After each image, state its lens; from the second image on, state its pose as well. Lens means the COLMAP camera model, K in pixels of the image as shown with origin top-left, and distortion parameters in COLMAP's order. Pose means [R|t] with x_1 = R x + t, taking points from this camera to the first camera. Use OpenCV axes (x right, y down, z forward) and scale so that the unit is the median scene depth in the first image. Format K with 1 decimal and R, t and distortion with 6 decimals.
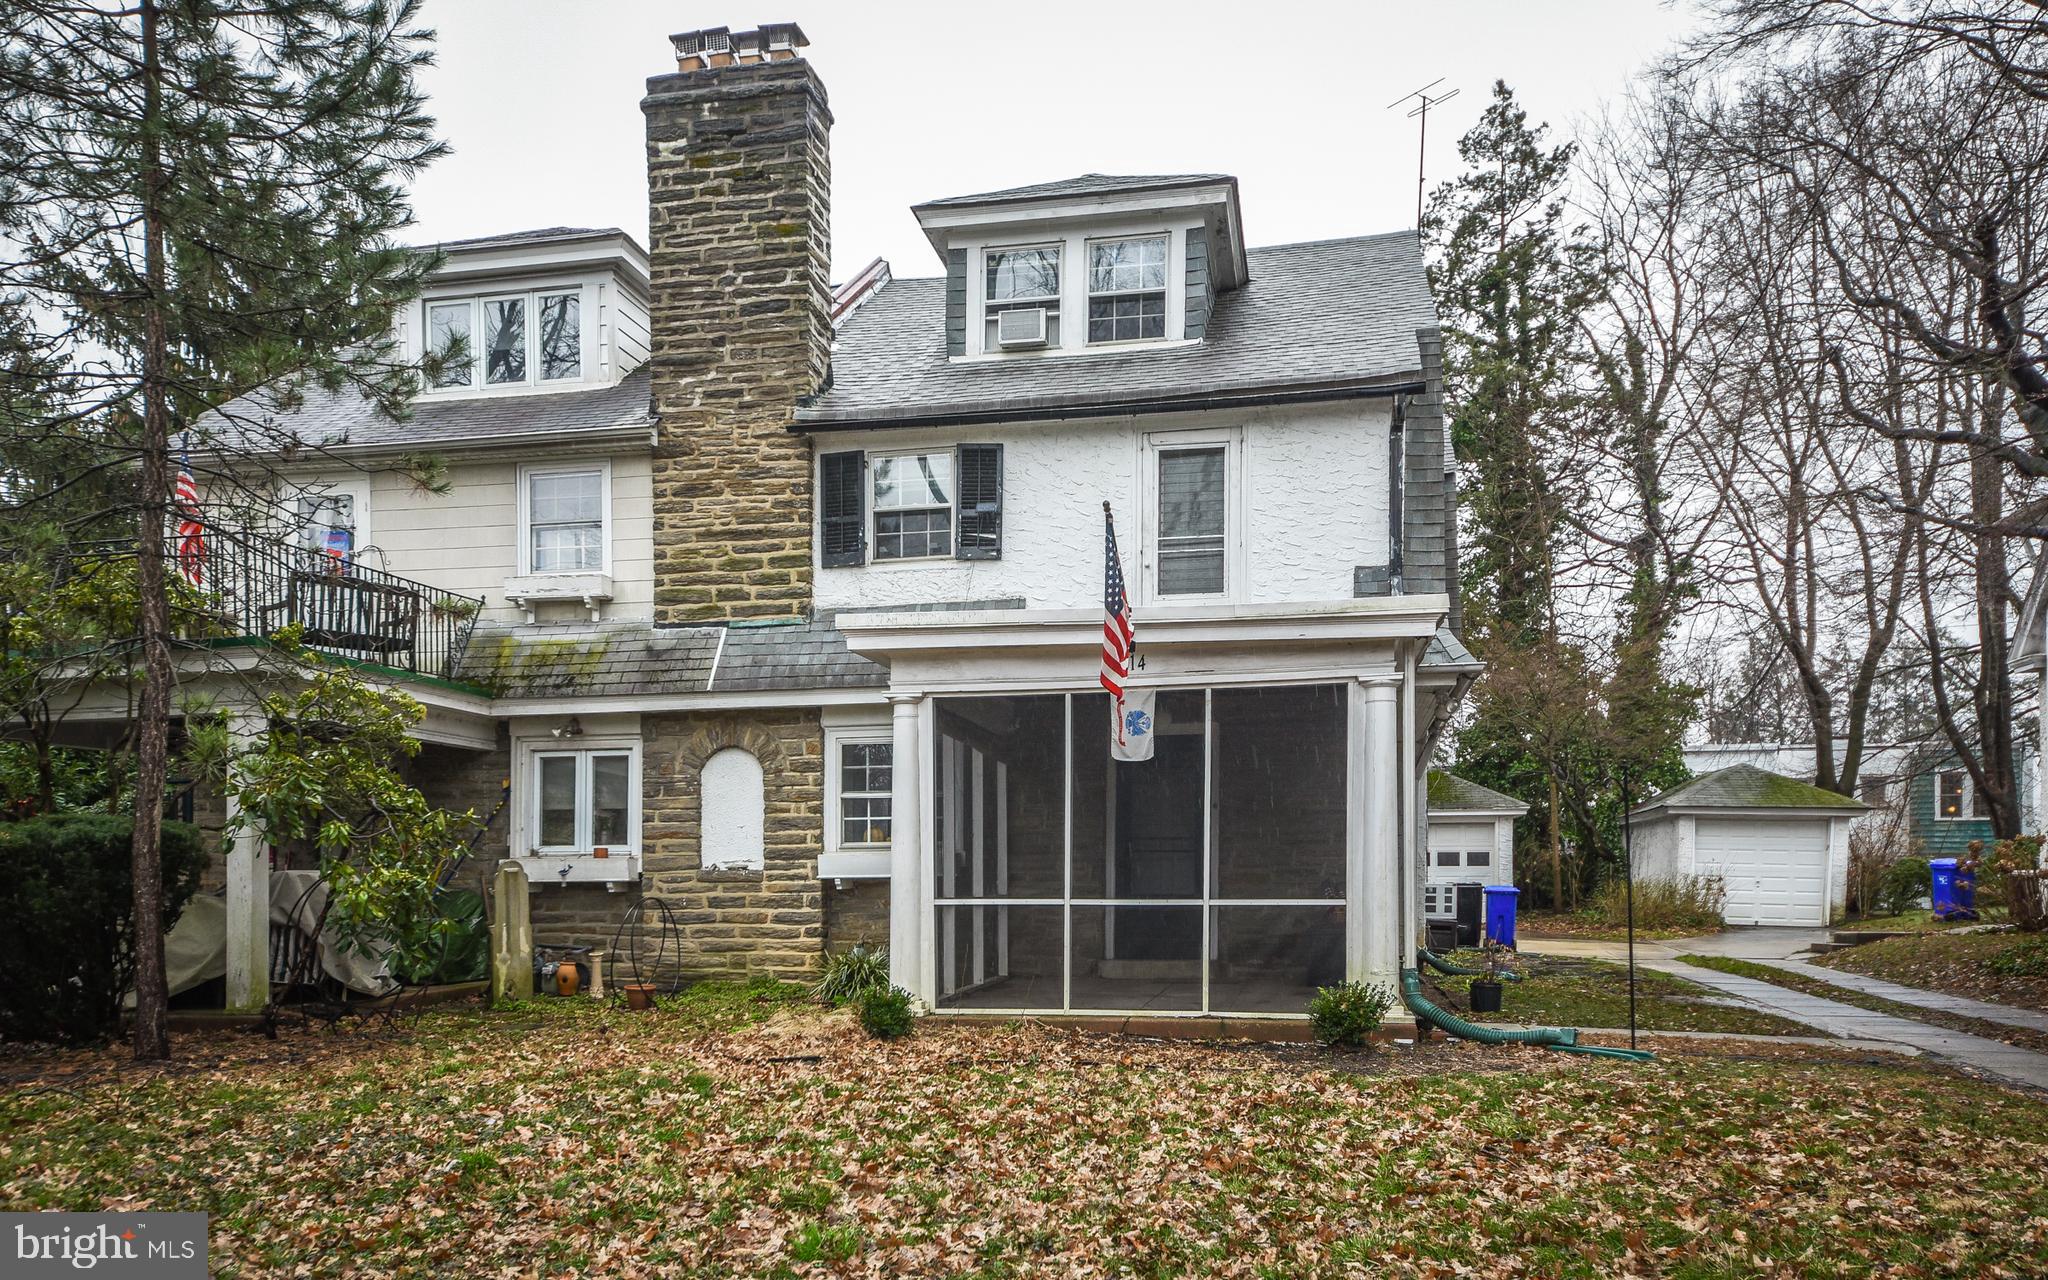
lens RADIAL K [[1471.1, 0, 1024.1], [0, 1471.1, 673.1], [0, 0, 1]] dist [0.044259, -0.000876]
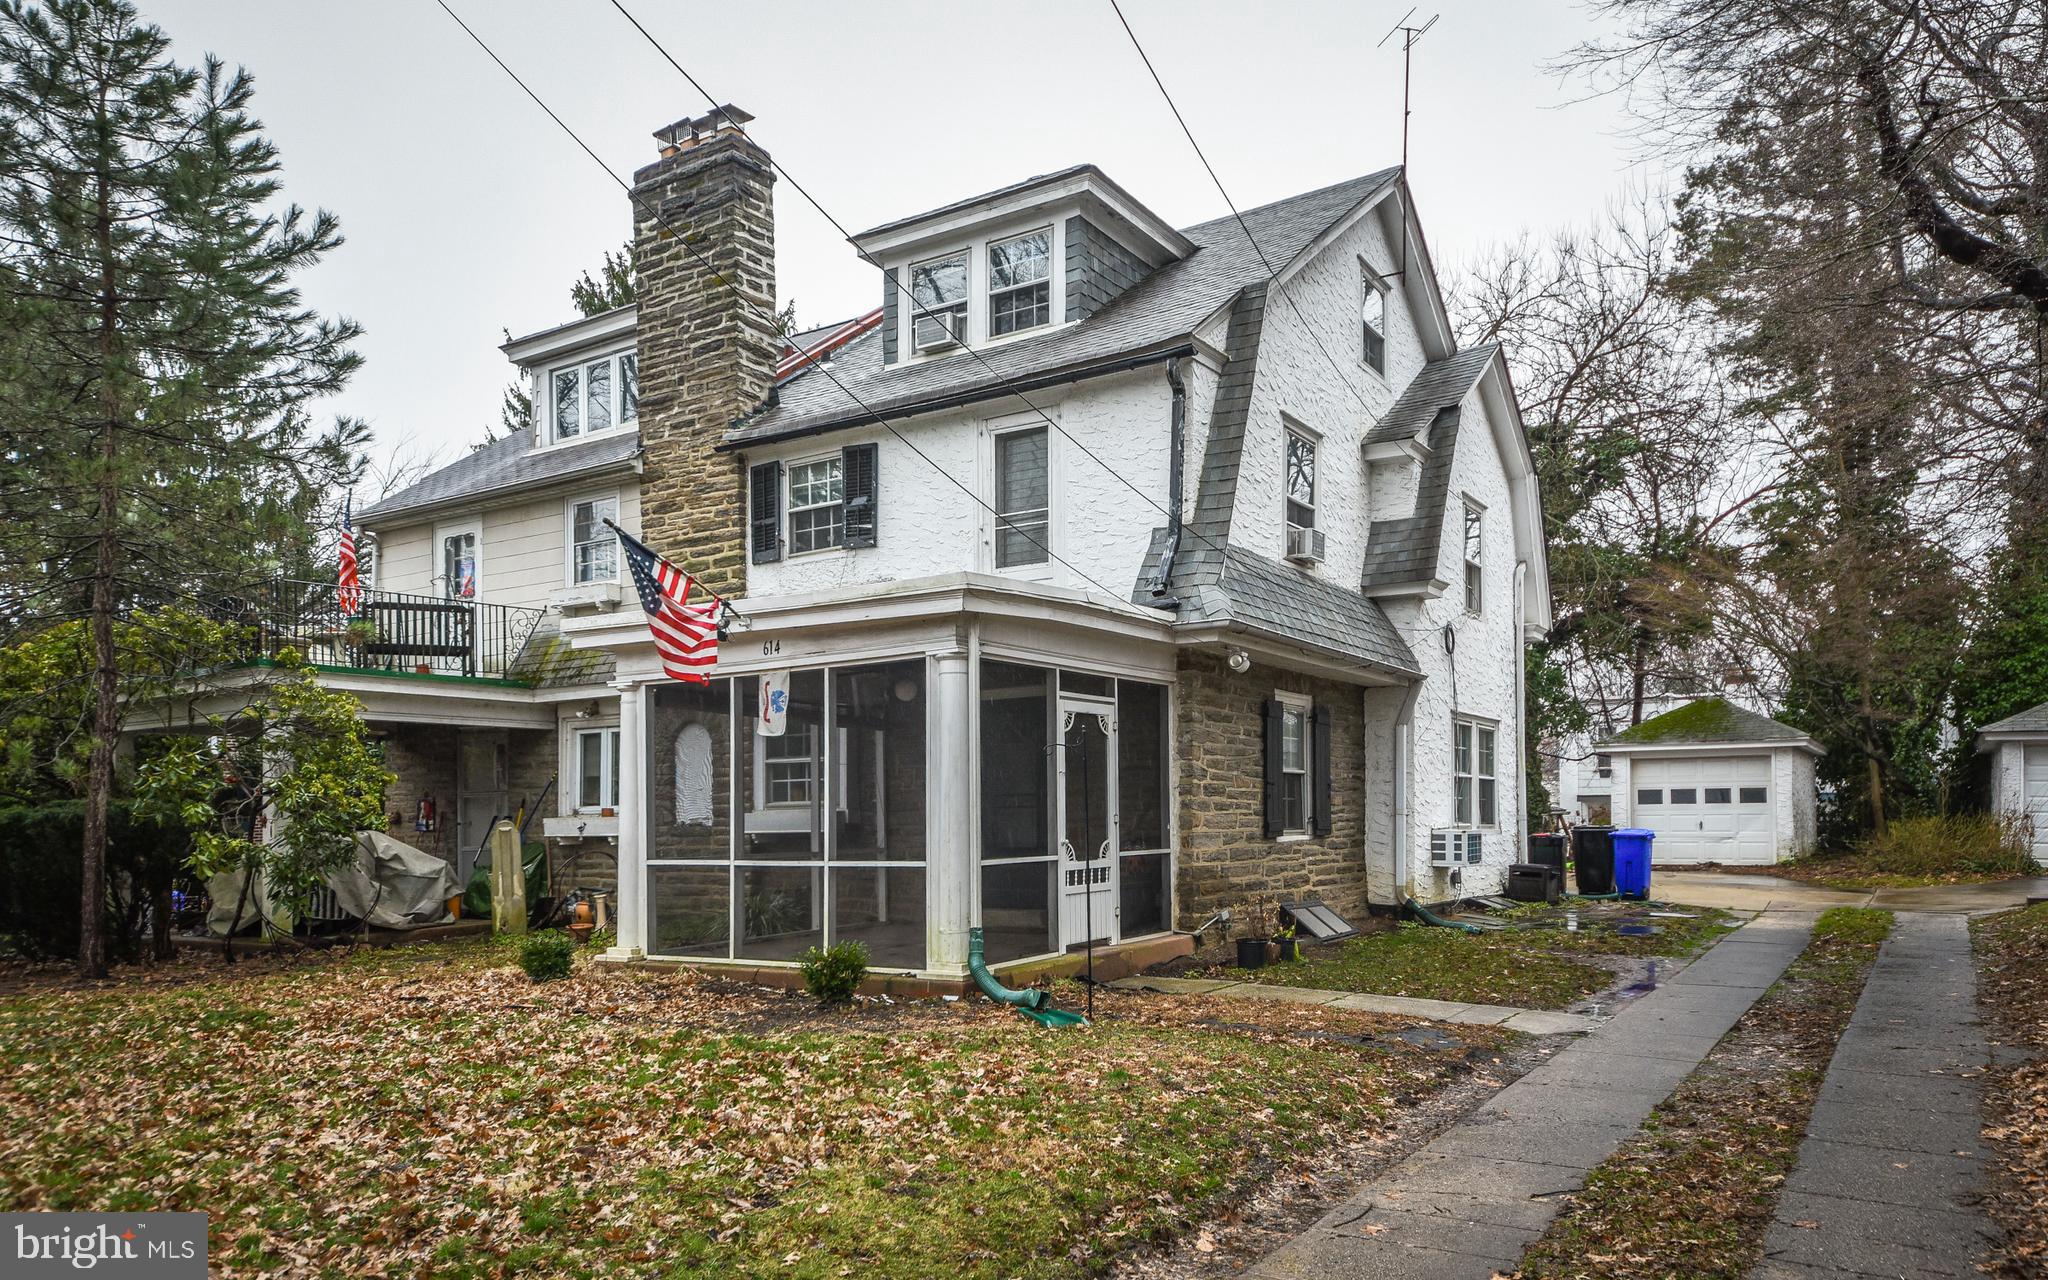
lens RADIAL K [[1365.5, 0, 1031.7], [0, 1365.5, 593.2], [0, 0, 1]] dist [0.047558, -0.001691]
pose [[0.927485, -0.066898, -0.367826, 0.455475], [0.060661, 0.997751, -0.028506, -0.004776], [0.368906, 0.004126, 0.929458, 0.075914]]
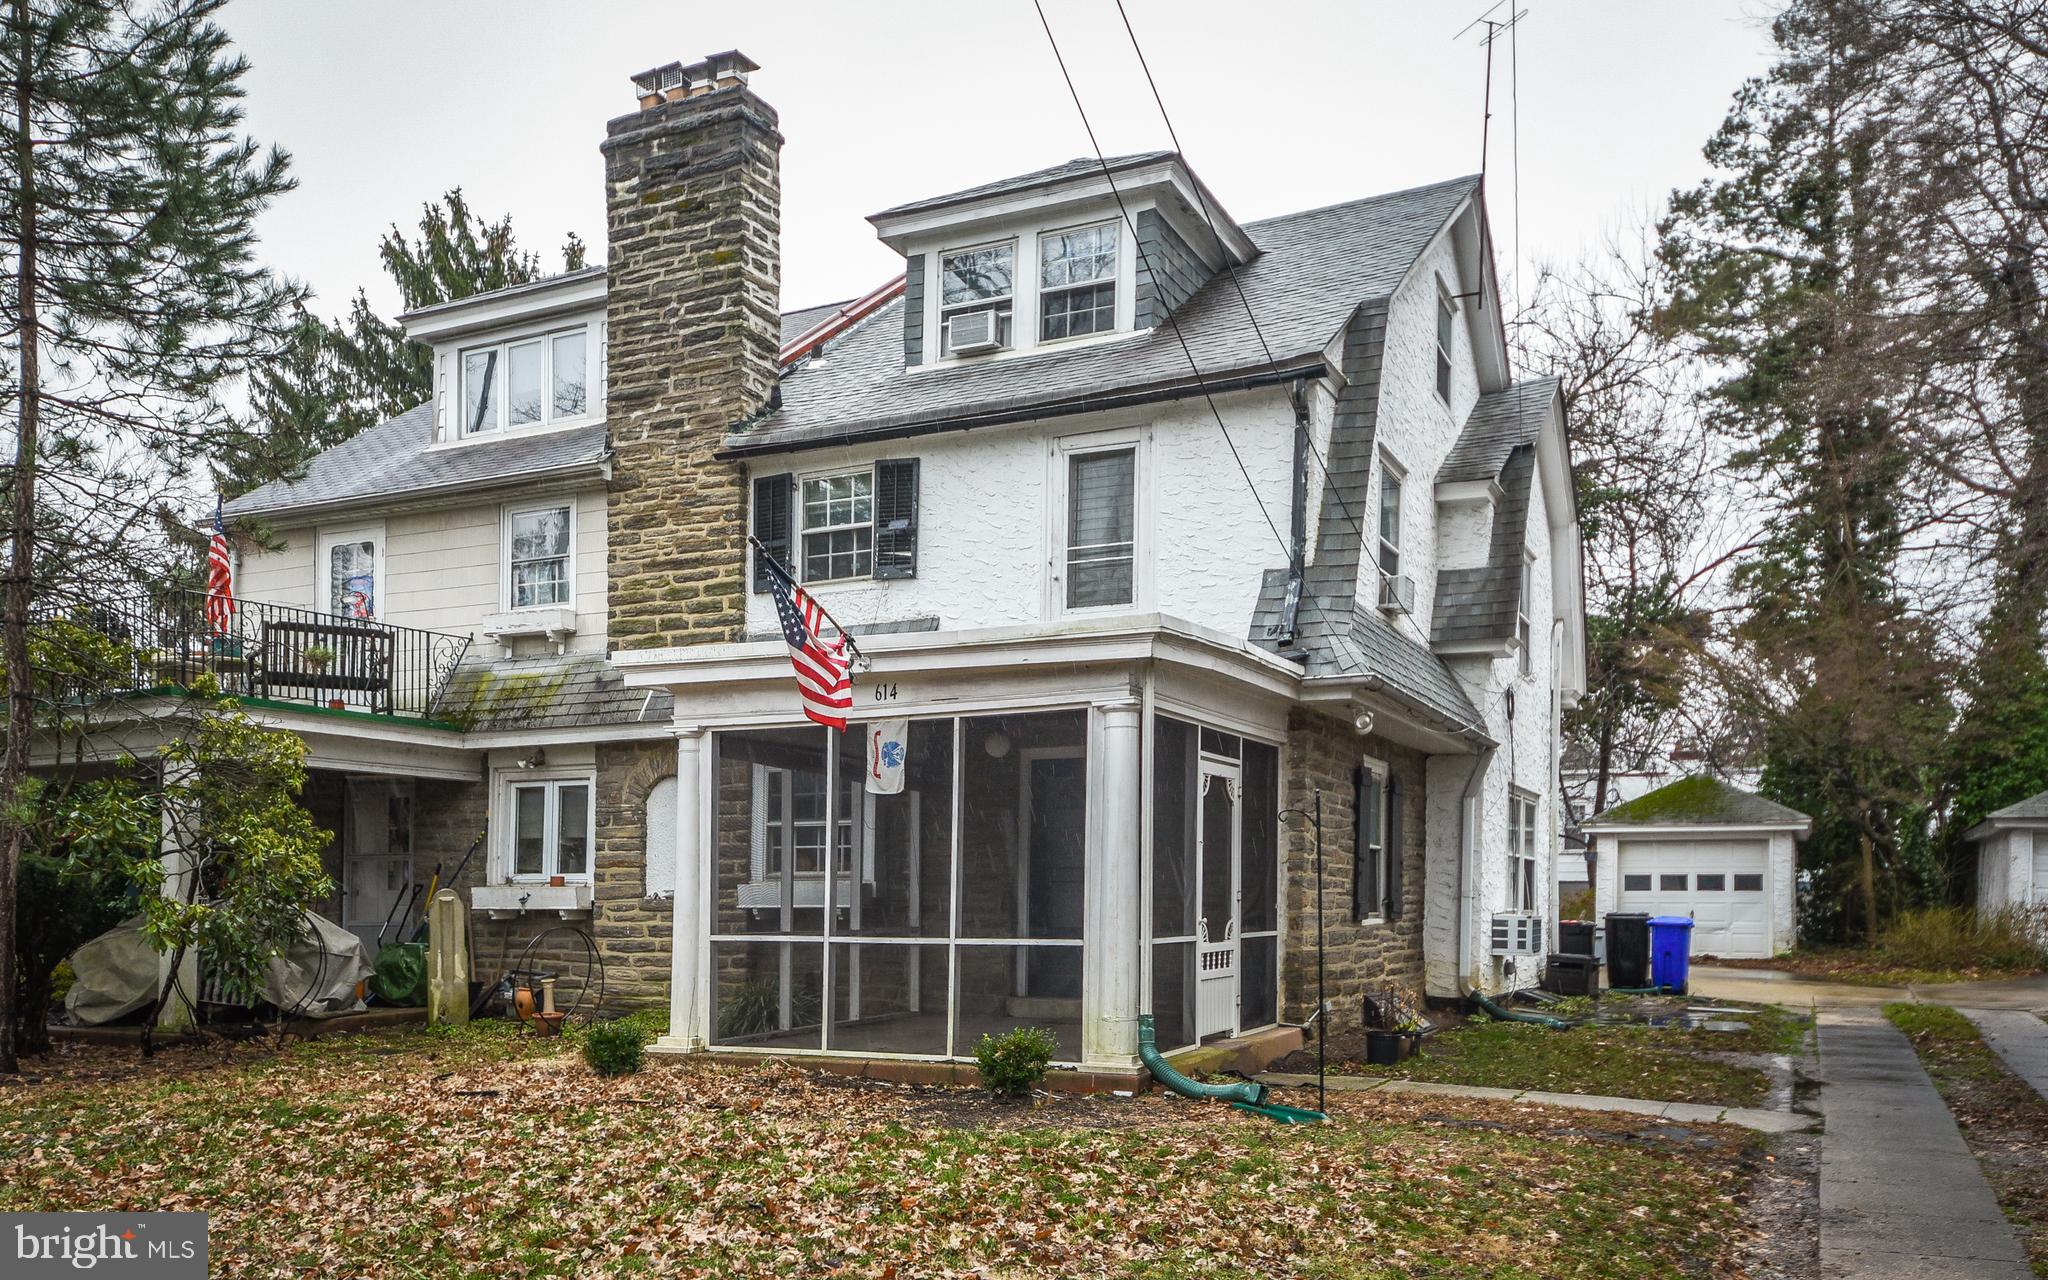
lens RADIAL K [[1607.1, 0, 1024.0], [0, 1607.1, 640.0], [0, 0, 1]] dist [0.044795, 0.003986]
pose [[0.966193, -0.034980, -0.255436, 0.307668], [0.030582, 0.999308, -0.021171, -0.011412], [0.256000, 0.012644, 0.966594, -0.000832]]
